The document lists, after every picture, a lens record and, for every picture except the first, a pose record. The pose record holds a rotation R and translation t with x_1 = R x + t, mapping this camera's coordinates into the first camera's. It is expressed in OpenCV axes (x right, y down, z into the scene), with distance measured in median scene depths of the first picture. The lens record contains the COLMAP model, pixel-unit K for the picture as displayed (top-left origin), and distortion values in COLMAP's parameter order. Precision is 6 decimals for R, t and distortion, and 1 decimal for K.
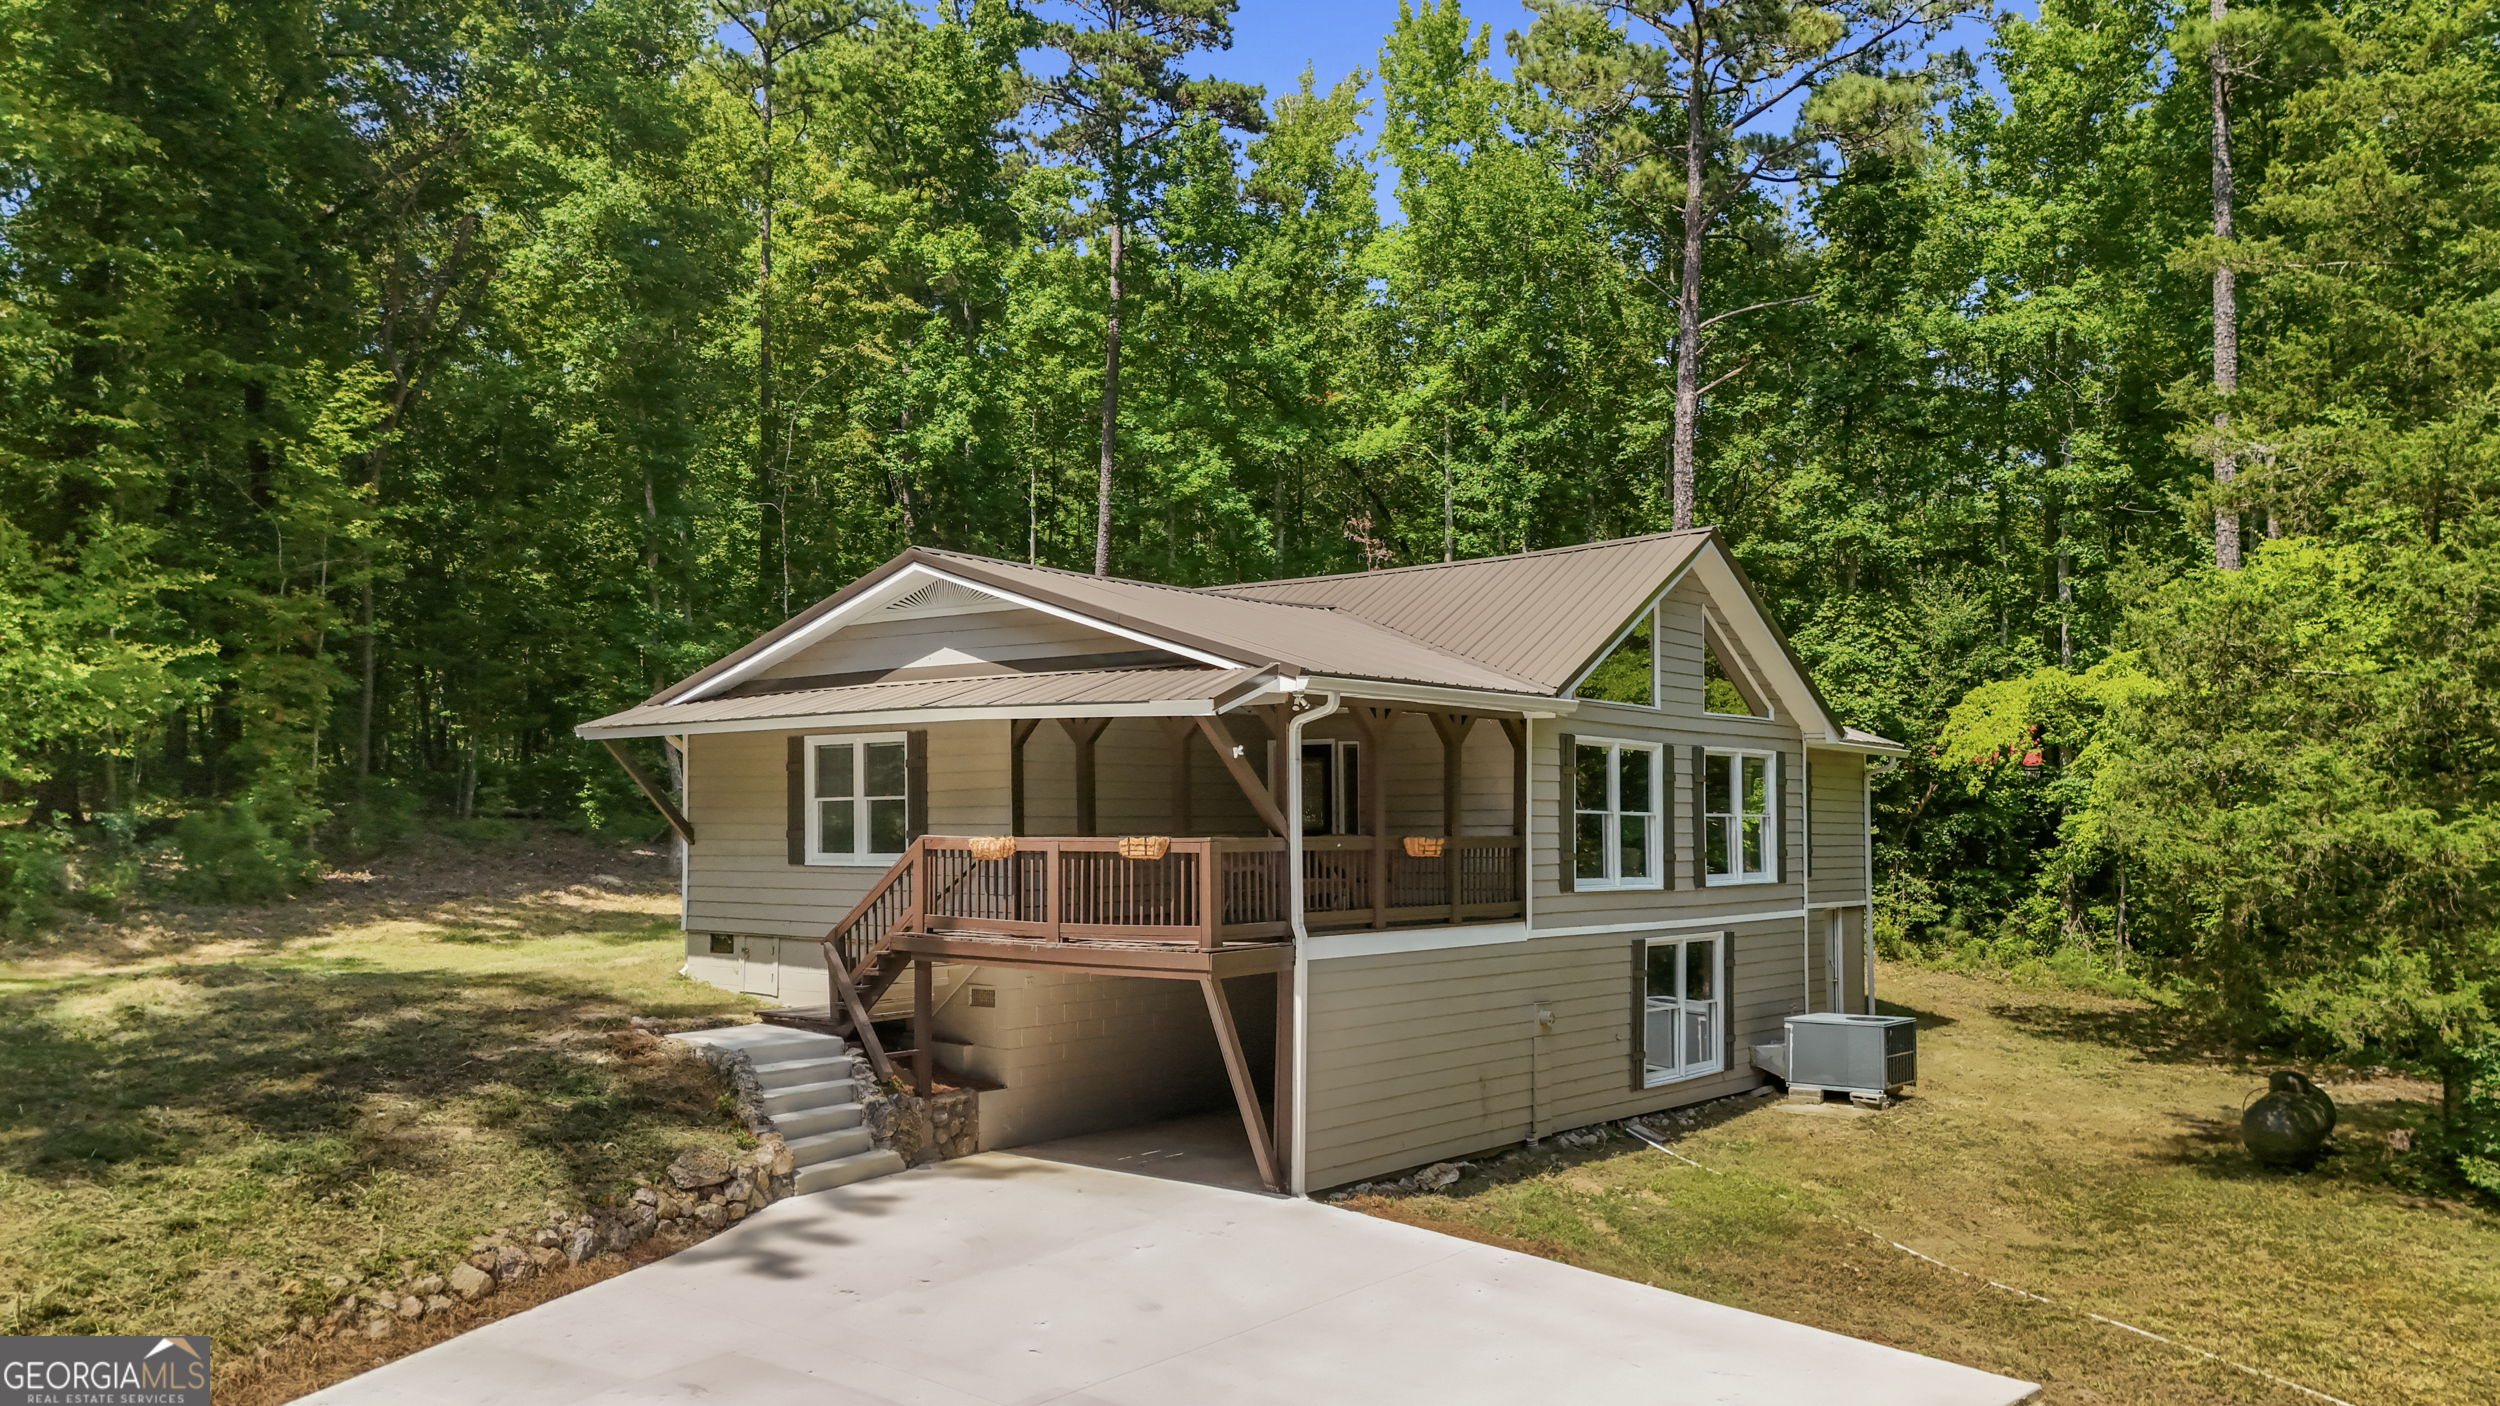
lens RADIAL K [[1856.5, 0, 1244.2], [0, 1856.5, 827.5], [0, 0, 1]] dist [0.026615, -0.003327]
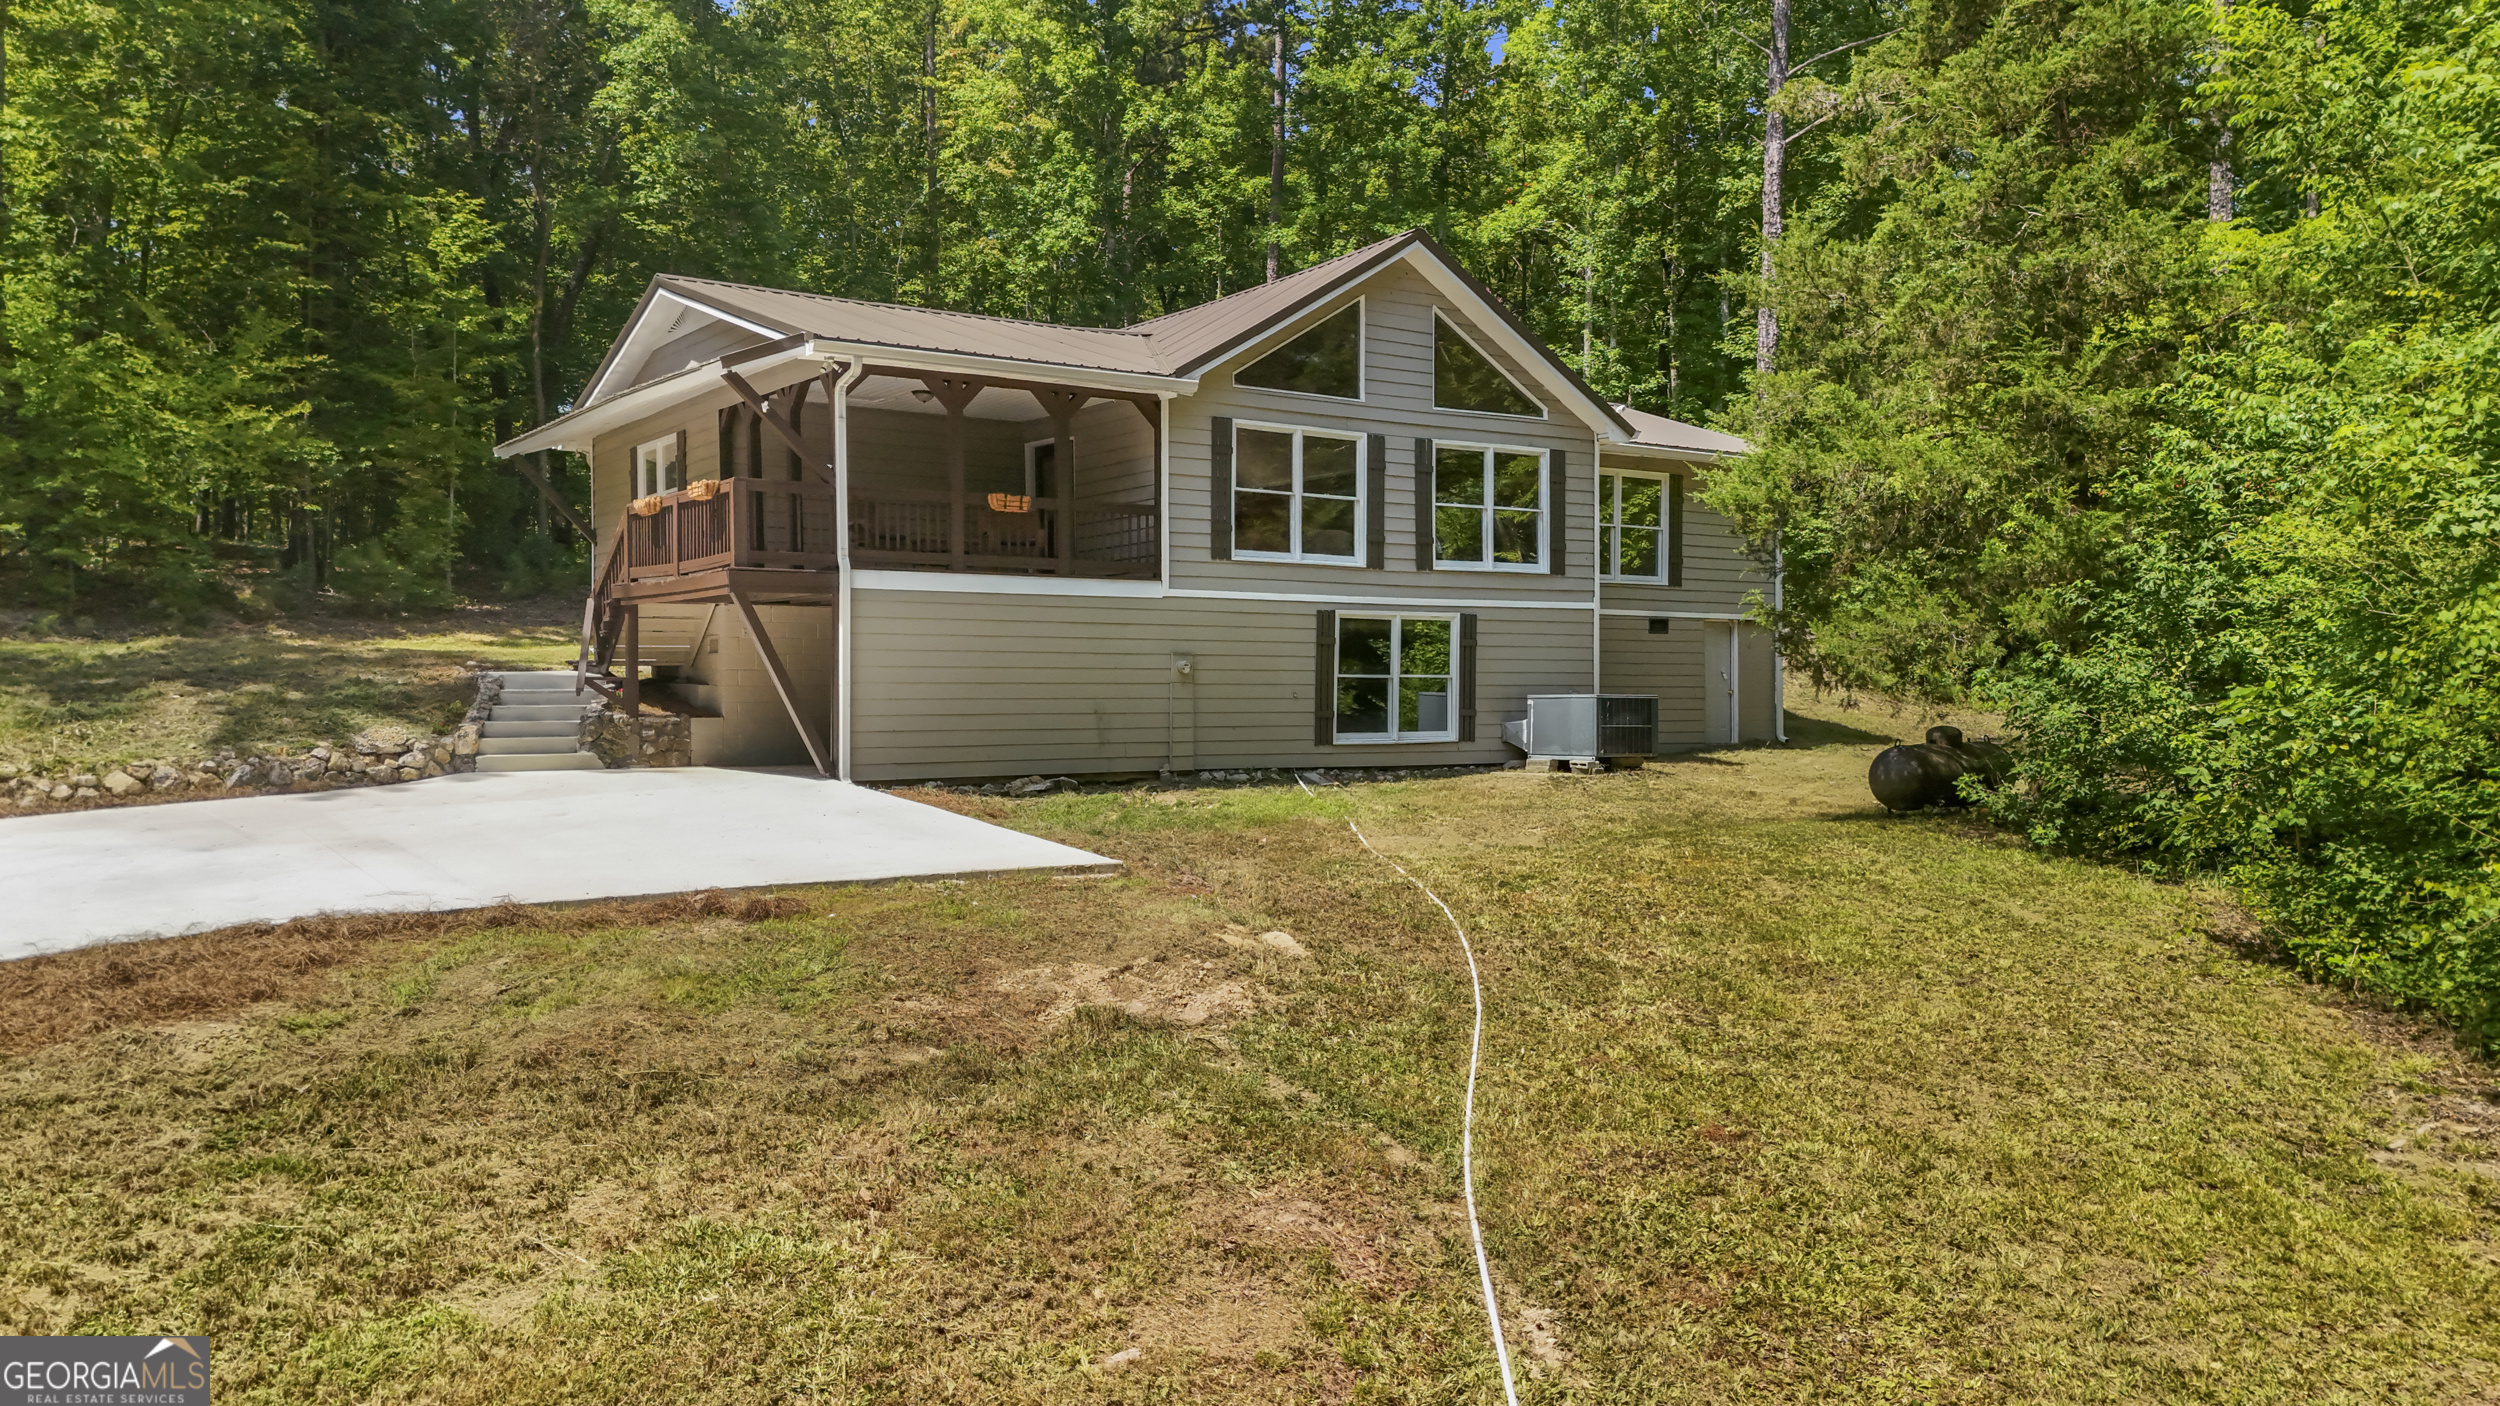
lens RADIAL K [[1805.1, 0, 1246.8], [0, 1805.1, 751.1], [0, 0, 1]] dist [0.028207, -0.003521]
pose [[0.960700, 0.007500, -0.277486, 0.372815], [0.003588, 0.999216, 0.039430, 0.081714], [0.277564, -0.038876, 0.959920, -0.034495]]
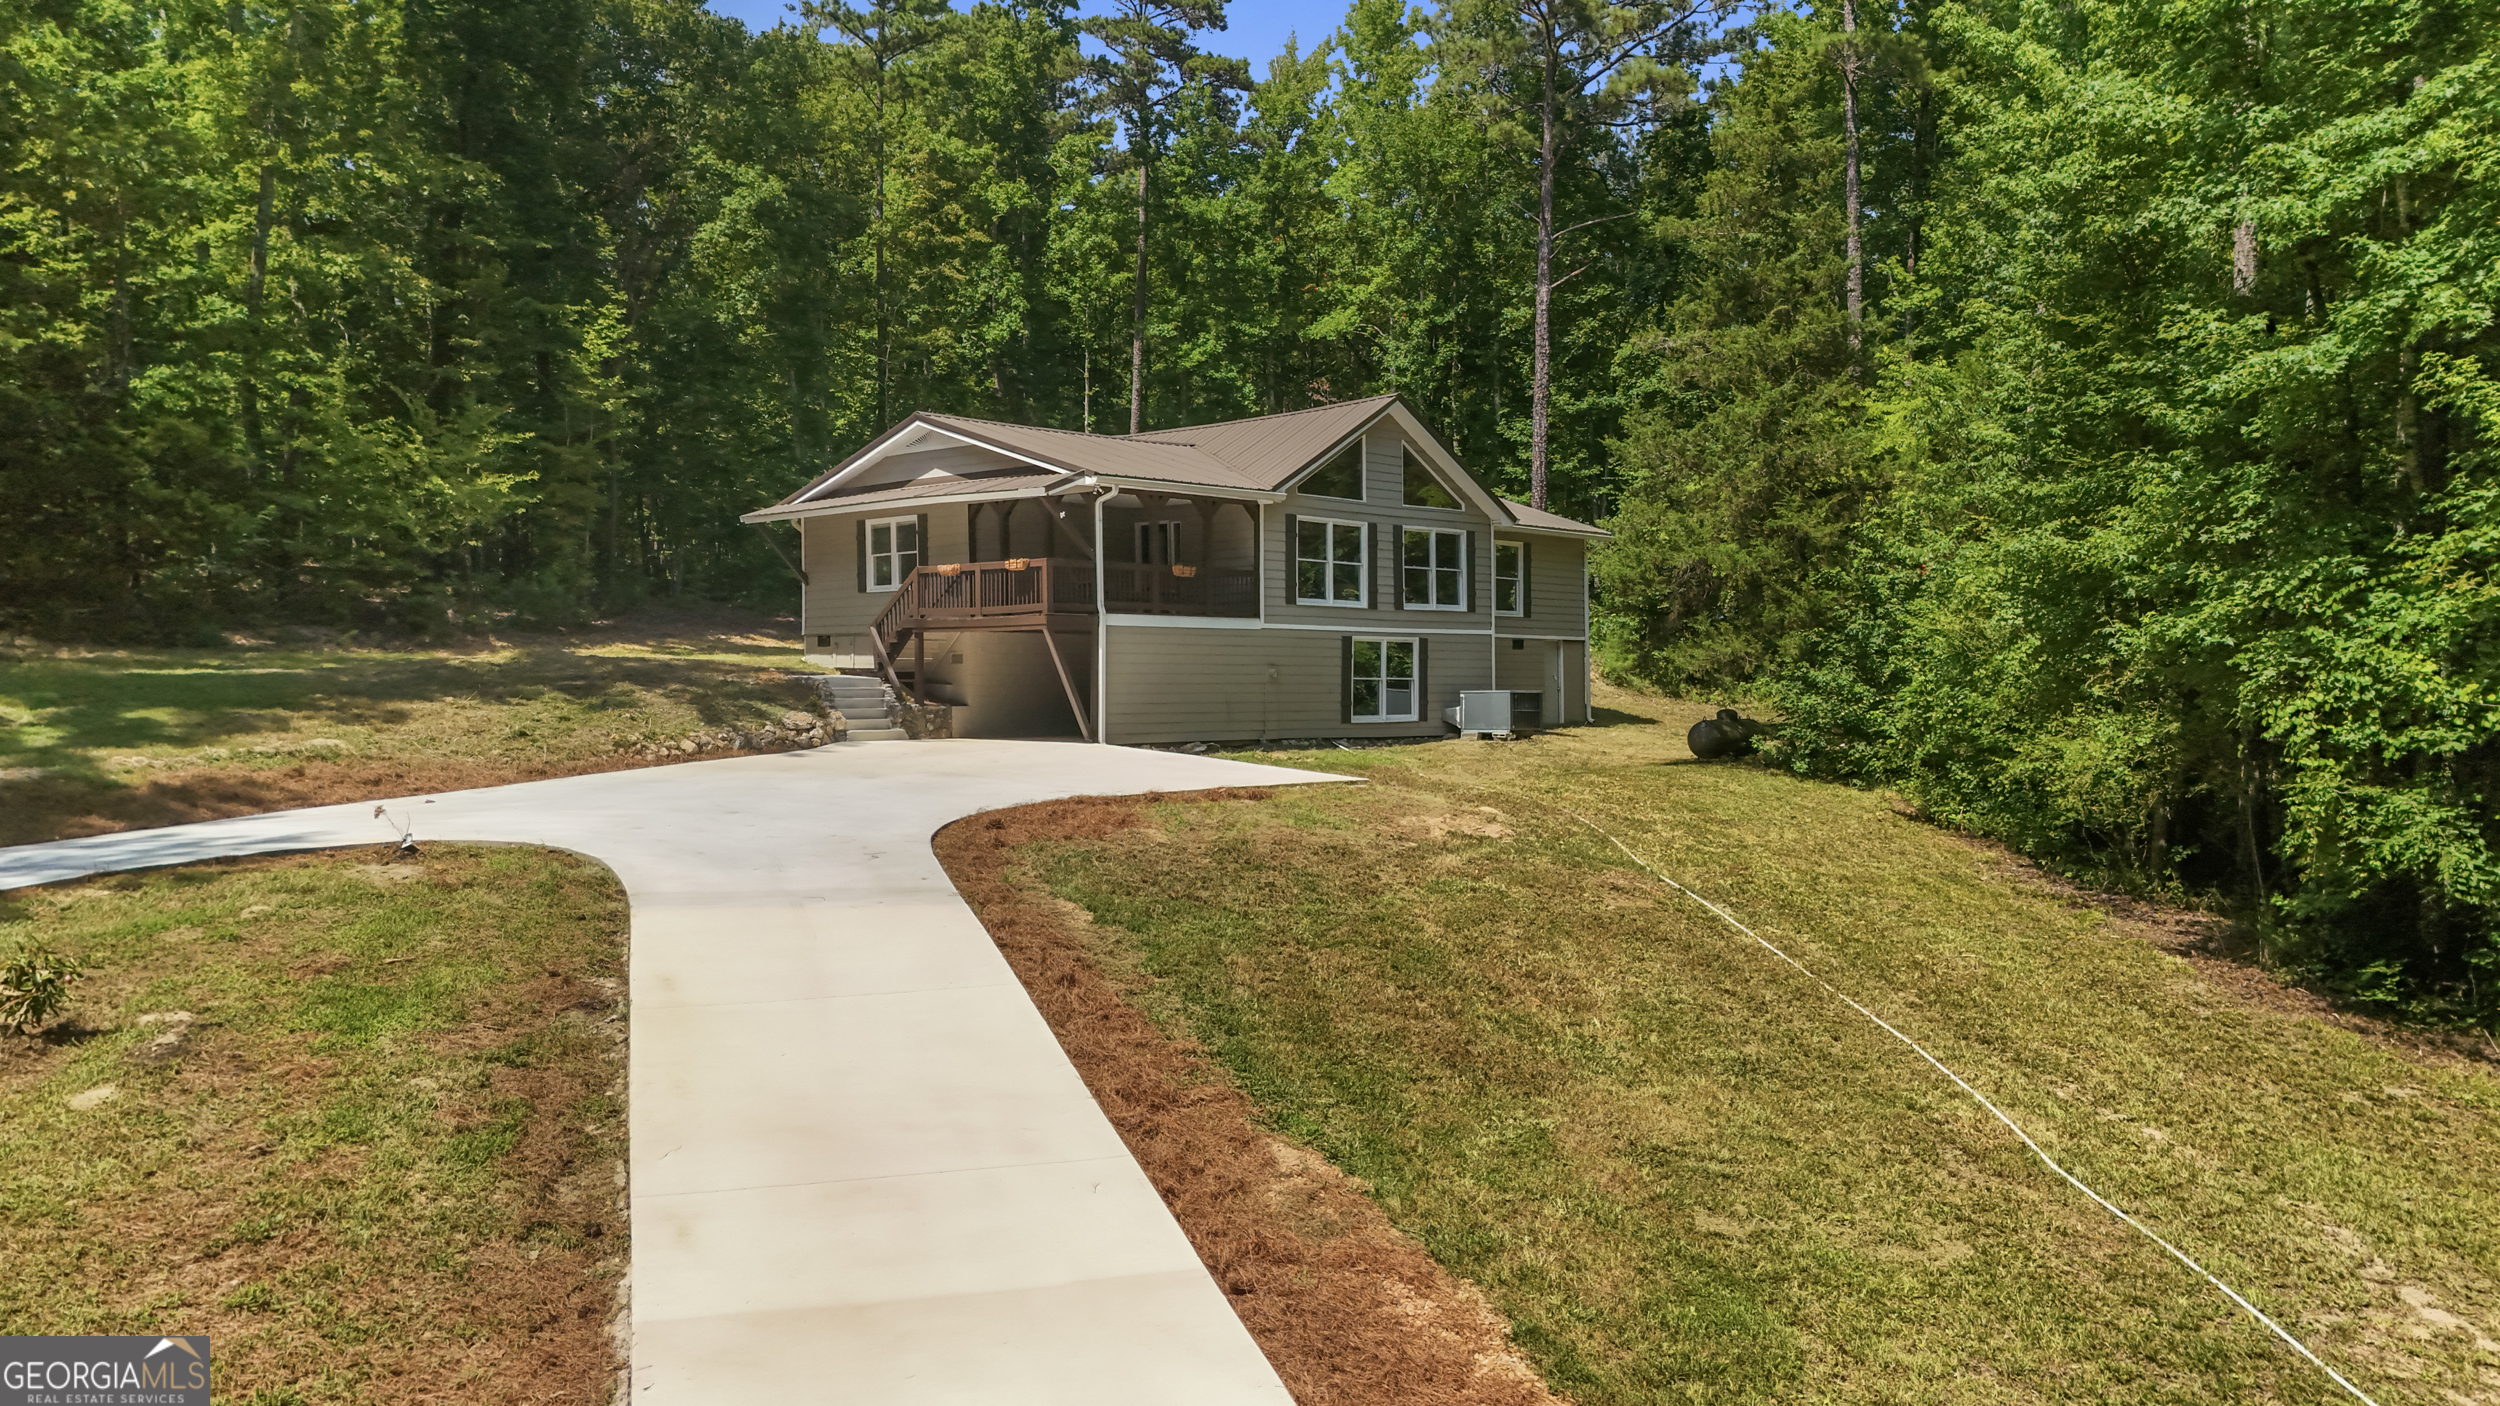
lens RADIAL K [[1804.8, 0, 1250.0], [0, 1804.8, 703.0], [0, 0, 1]] dist [0.045345, -0.000504]
pose [[0.996366, -0.001734, -0.085161, 0.212515], [0.003066, 0.999875, 0.015512, 0.077089], [0.085123, -0.015717, 0.996246, -0.533435]]
